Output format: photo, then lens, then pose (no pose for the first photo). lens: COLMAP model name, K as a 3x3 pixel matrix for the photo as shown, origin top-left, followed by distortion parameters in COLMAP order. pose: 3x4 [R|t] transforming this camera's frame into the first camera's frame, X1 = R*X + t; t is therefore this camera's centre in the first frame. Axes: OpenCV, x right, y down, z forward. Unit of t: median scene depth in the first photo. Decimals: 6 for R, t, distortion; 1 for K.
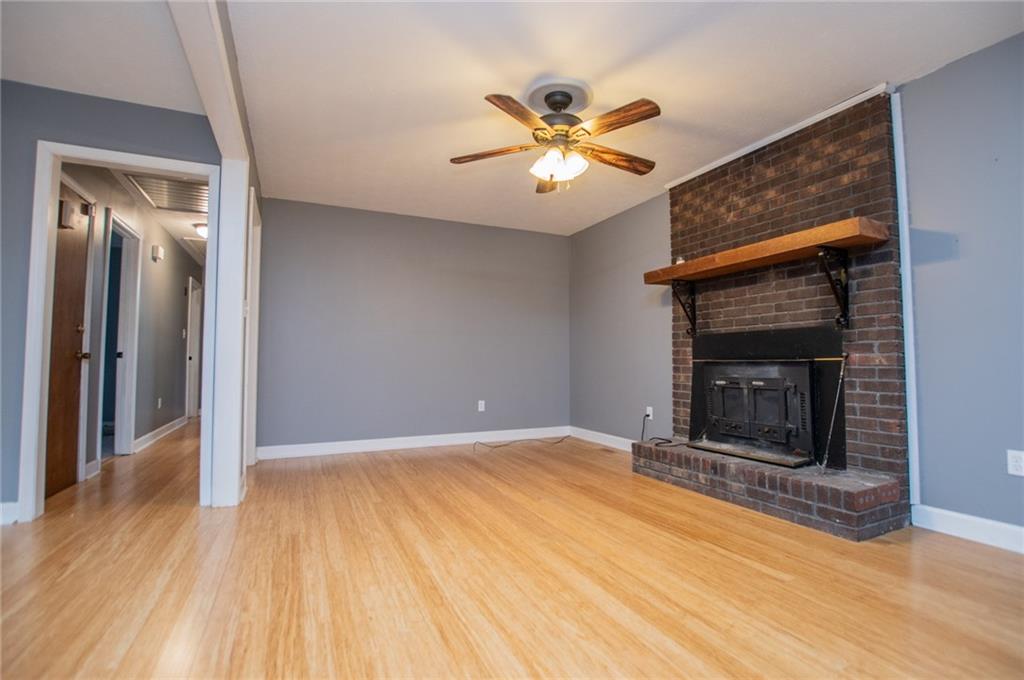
lens RADIAL K [[471.5, 0, 516.9], [0, 471.5, 338.5], [0, 0, 1]] dist [-0.024171, 0.000107]
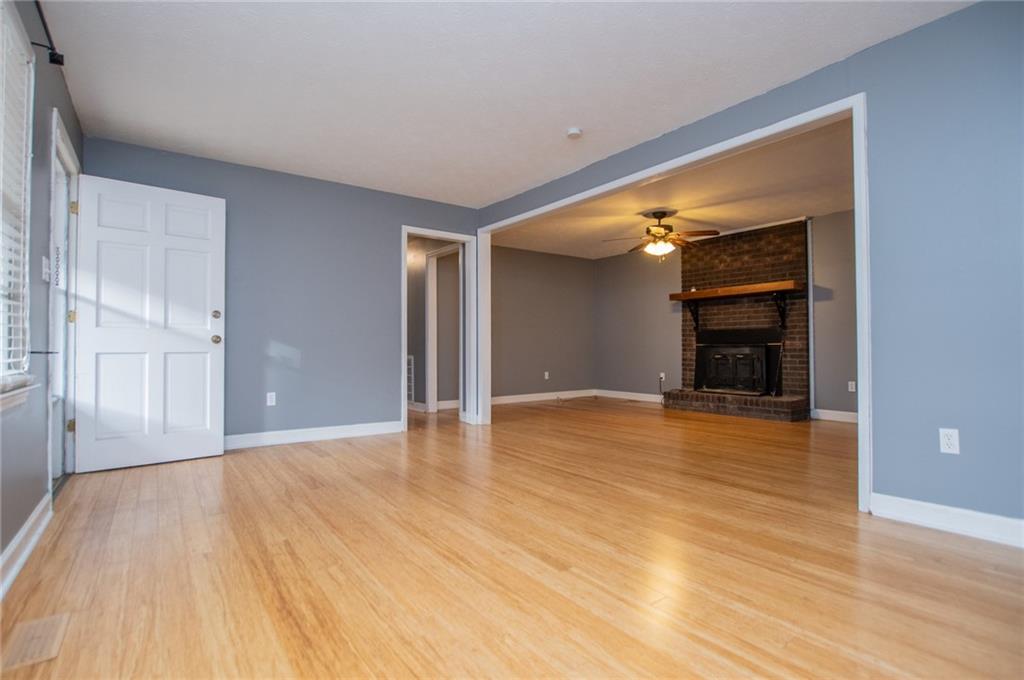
lens RADIAL K [[489.7, 0, 491.4], [0, 489.7, 339.7], [0, 0, 1]] dist [-0.028096, 0.000307]
pose [[0.986152, 0.000343, 0.165843, -0.846792], [-0.006074, 0.999402, 0.034051, -0.036996], [-0.165732, -0.034587, 0.985564, -0.831439]]
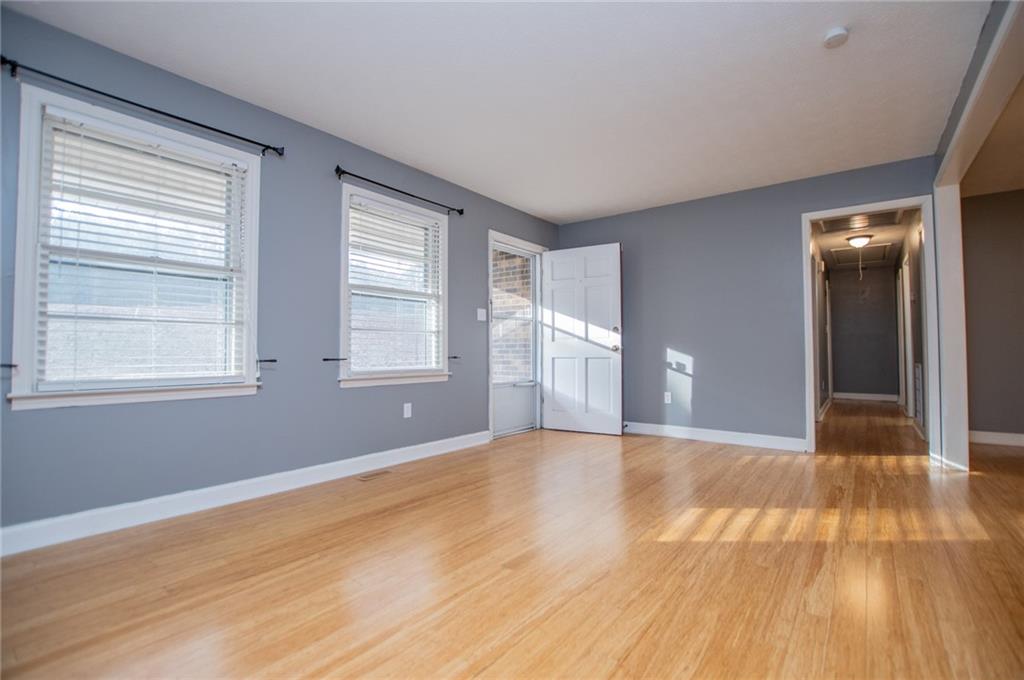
lens RADIAL K [[455.5, 0, 518.7], [0, 455.5, 338.4], [0, 0, 1]] dist [-0.026598, 0.000660]
pose [[0.456130, -0.027304, -0.889494, -0.096258], [0.046548, 0.998893, -0.006792, -0.029982], [0.888695, -0.038306, 0.456896, -0.504106]]
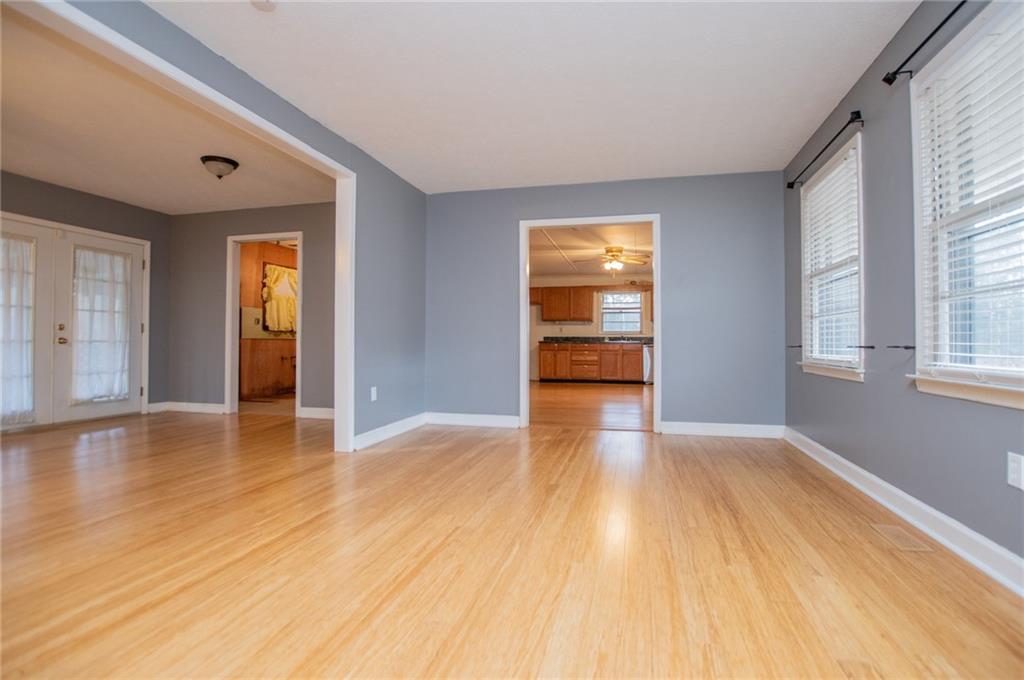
lens RADIAL K [[474.9, 0, 533.8], [0, 474.9, 339.5], [0, 0, 1]] dist [-0.027789, 0.000363]
pose [[-0.790028, 0.001820, 0.613068, -1.192185], [-0.034020, 0.998325, -0.046804, 0.032974], [-0.612126, -0.057833, -0.788643, 0.527030]]
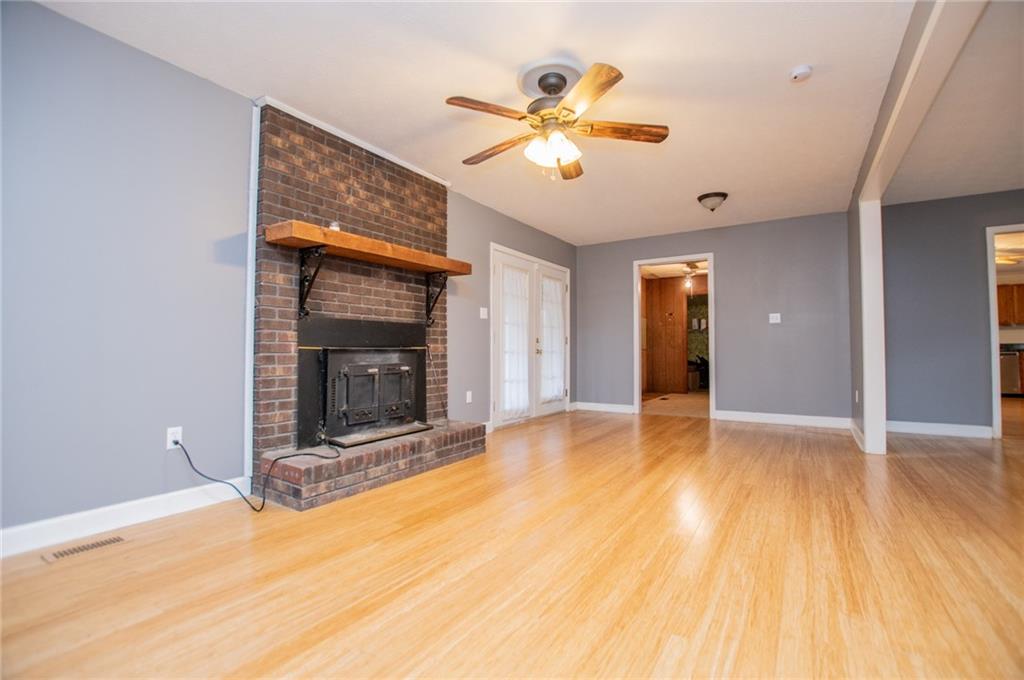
lens RADIAL K [[455.5, 0, 518.7], [0, 455.5, 338.4], [0, 0, 1]] dist [-0.026598, 0.000660]
pose [[-0.541303, 0.022795, 0.840518, -0.581111], [-0.041771, 0.997669, -0.053959, 0.070000], [-0.839789, -0.064318, -0.539089, 1.356431]]
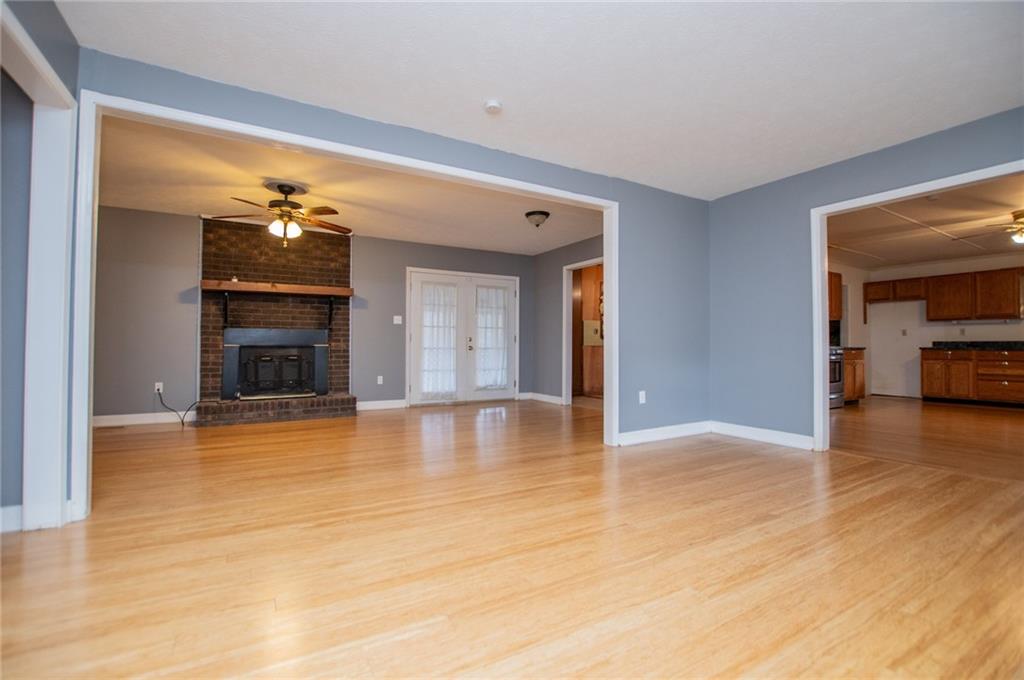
lens RADIAL K [[460.3, 0, 512.0], [0, 460.3, 340.0], [0, 0, 1]] dist [-0.027246, 0.000483]
pose [[-0.091363, 0.013531, 0.995726, -1.392577], [-0.053679, 0.998387, -0.018493, 0.010507], [-0.994370, -0.055139, -0.090489, 0.286613]]
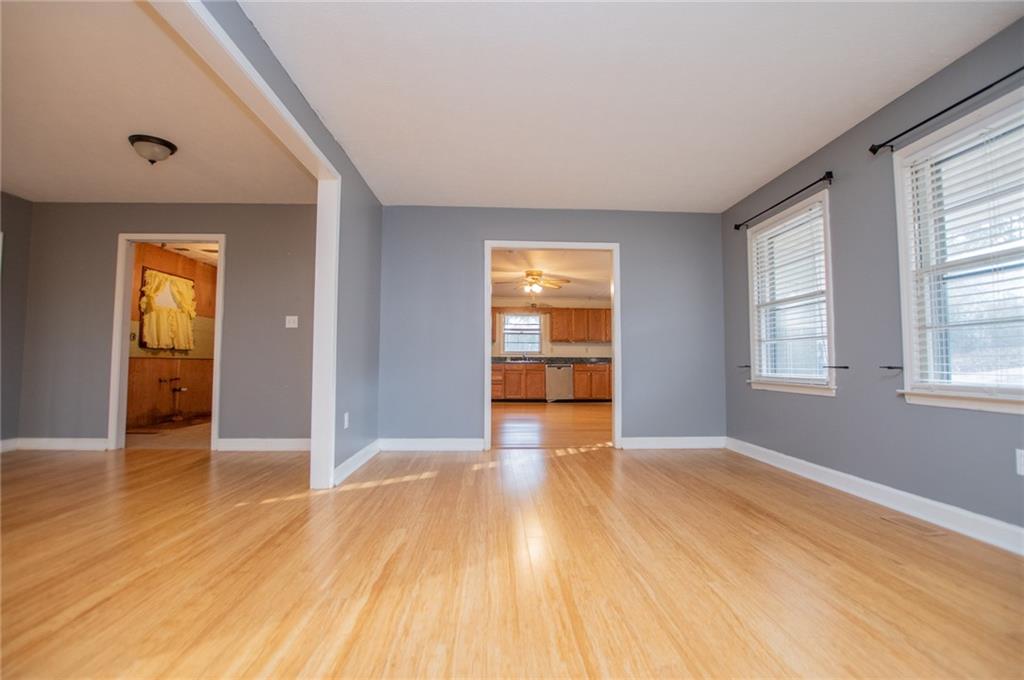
lens RADIAL K [[463.6, 0, 517.8], [0, 463.6, 339.4], [0, 0, 1]] dist [-0.028419, 0.000336]
pose [[-0.927156, 0.015466, 0.374356, -0.864857], [-0.022510, 0.995044, -0.096859, 0.038435], [-0.373999, -0.098230, -0.922212, 0.669444]]
